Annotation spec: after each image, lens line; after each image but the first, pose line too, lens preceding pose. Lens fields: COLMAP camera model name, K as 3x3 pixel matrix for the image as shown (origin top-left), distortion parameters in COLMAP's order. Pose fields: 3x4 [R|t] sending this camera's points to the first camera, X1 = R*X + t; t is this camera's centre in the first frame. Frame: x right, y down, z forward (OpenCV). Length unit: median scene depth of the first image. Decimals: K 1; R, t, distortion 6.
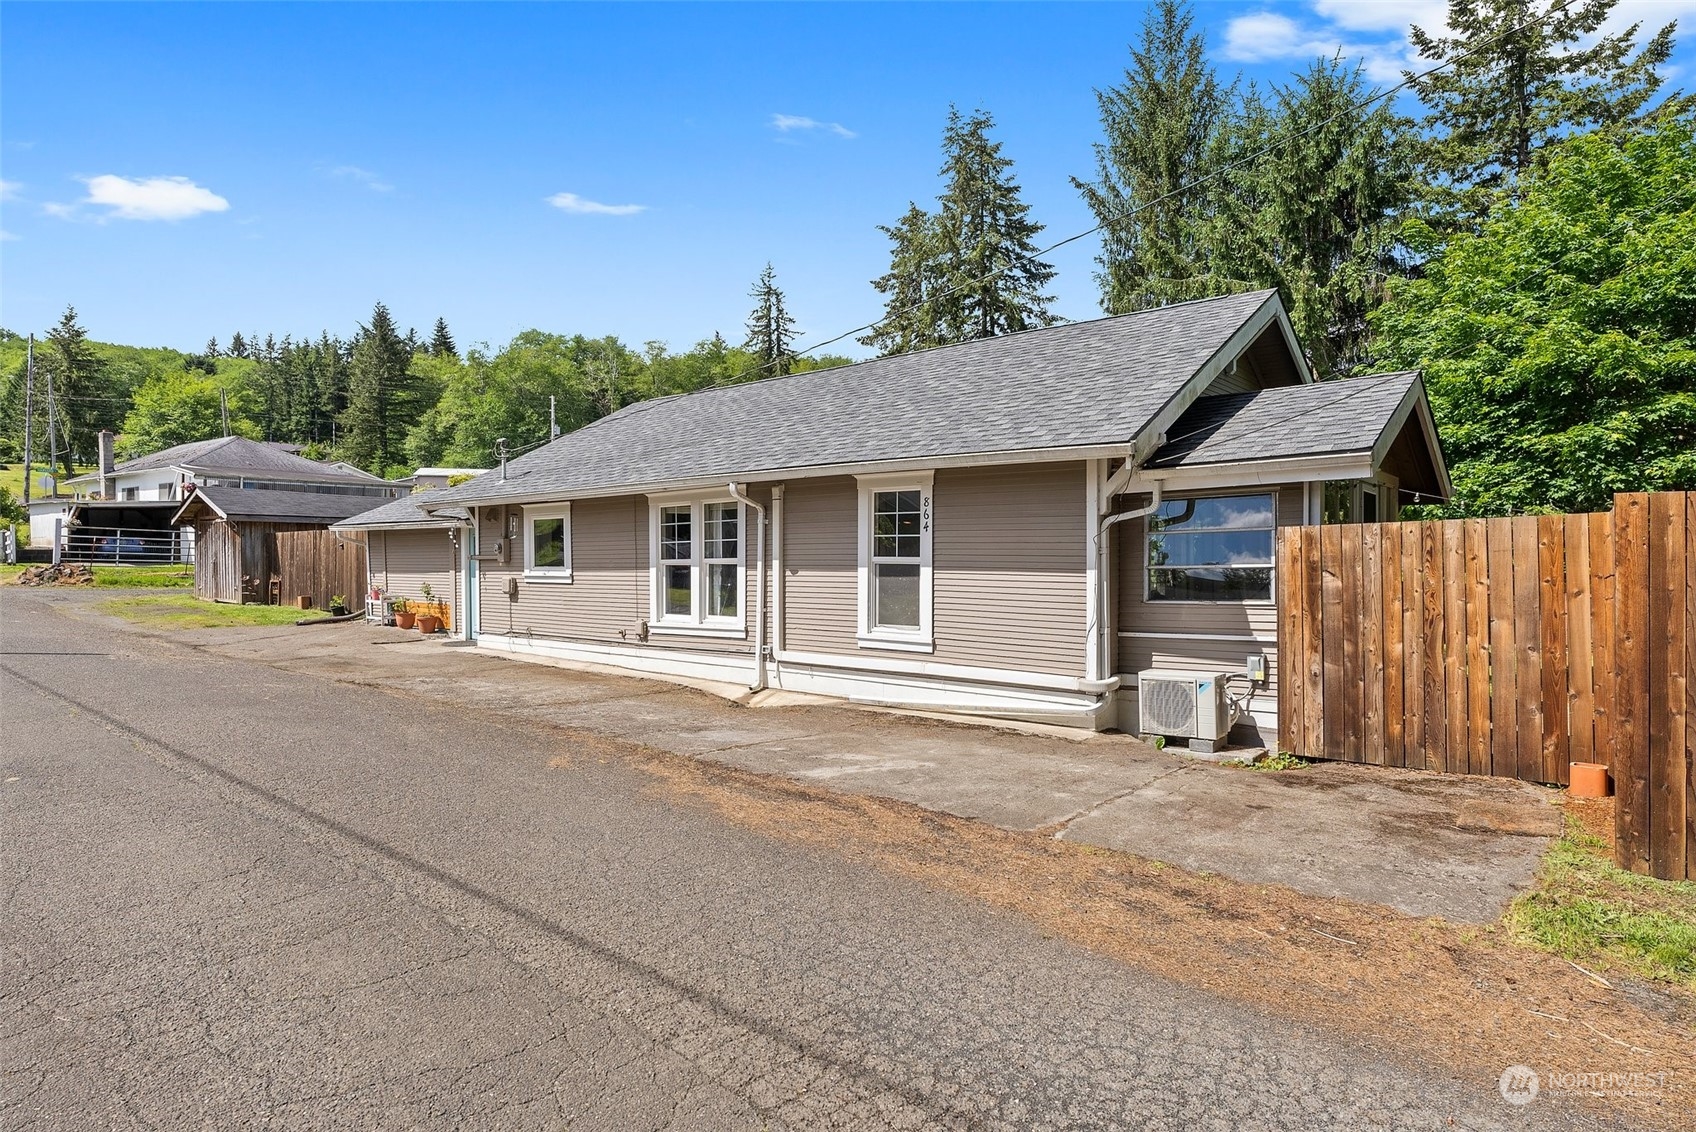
lens RADIAL K [[927.7, 0, 849.1], [0, 927.7, 564.1], [0, 0, 1]] dist [-0.001517, 0.001601]
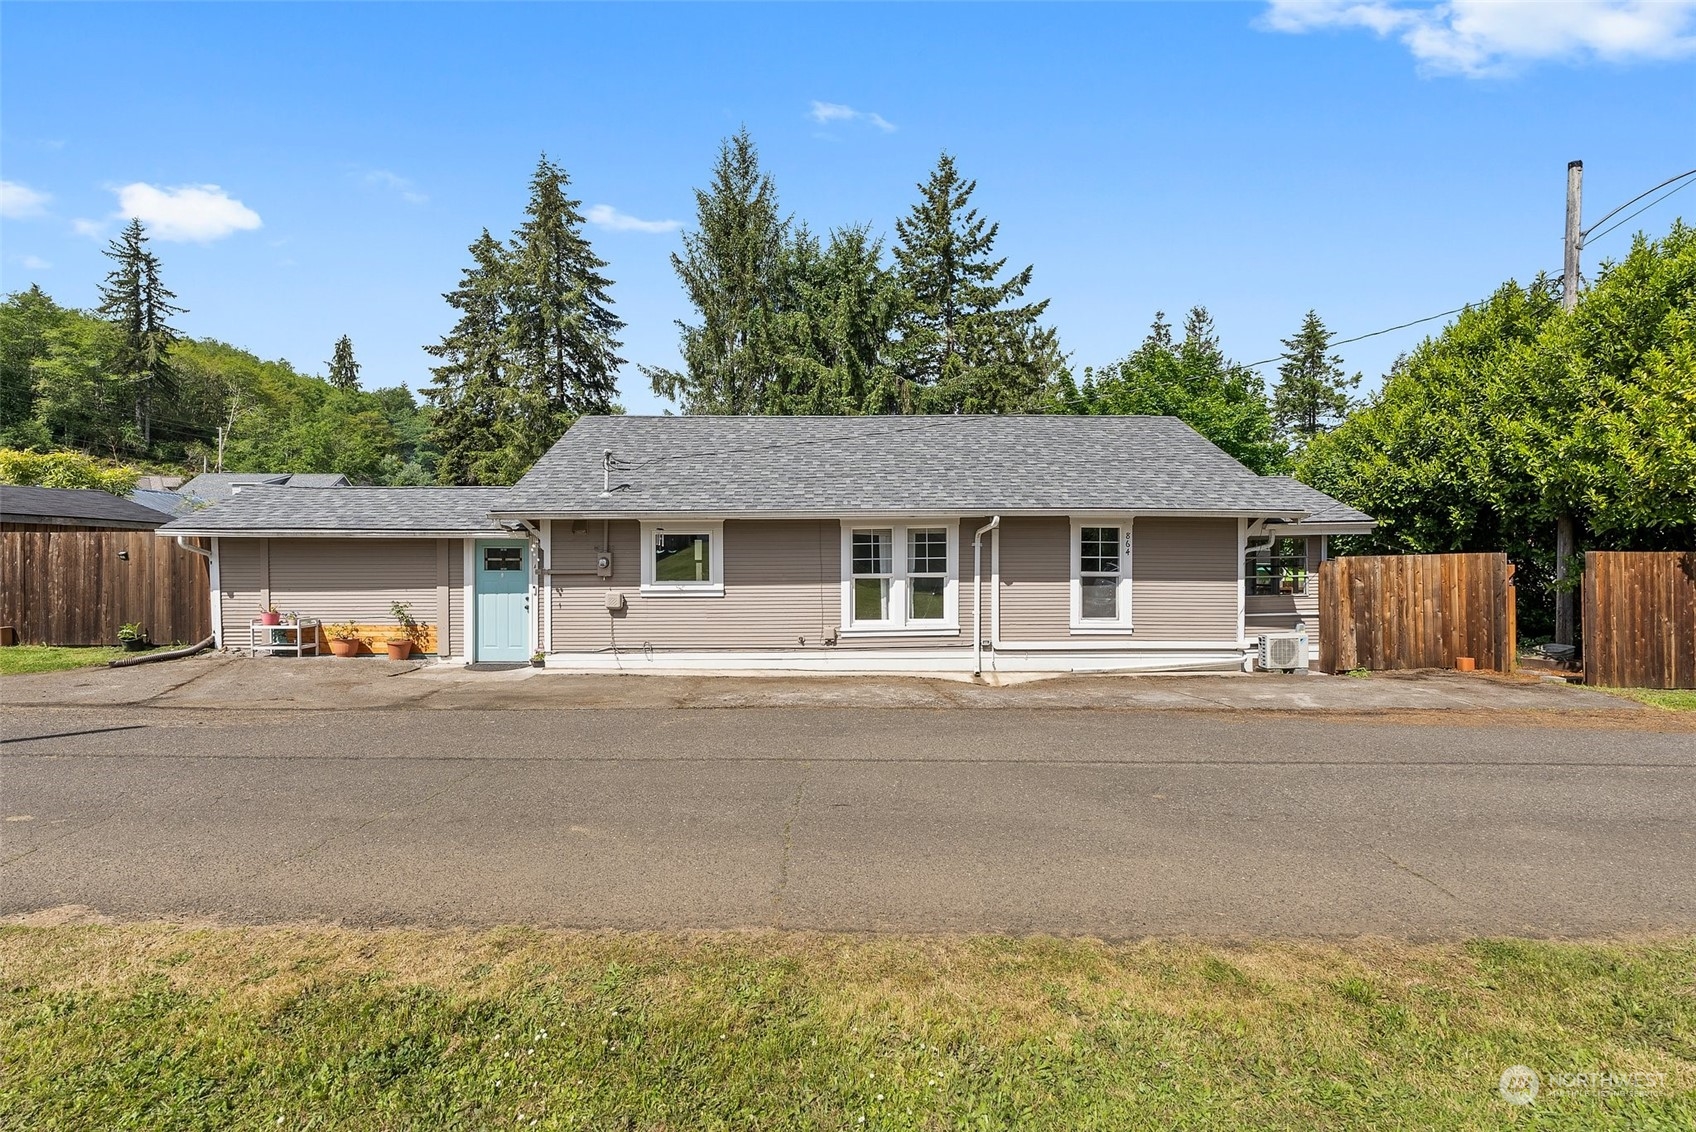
lens RADIAL K [[770.9, 0, 849.4], [0, 770.9, 558.8], [0, 0, 1]] dist [-0.005721, 0.000648]
pose [[0.753448, -0.000044, 0.657507, -0.857641], [0.004639, 0.999975, -0.005249, -0.019492], [-0.657491, 0.007005, 0.753430, 0.268158]]
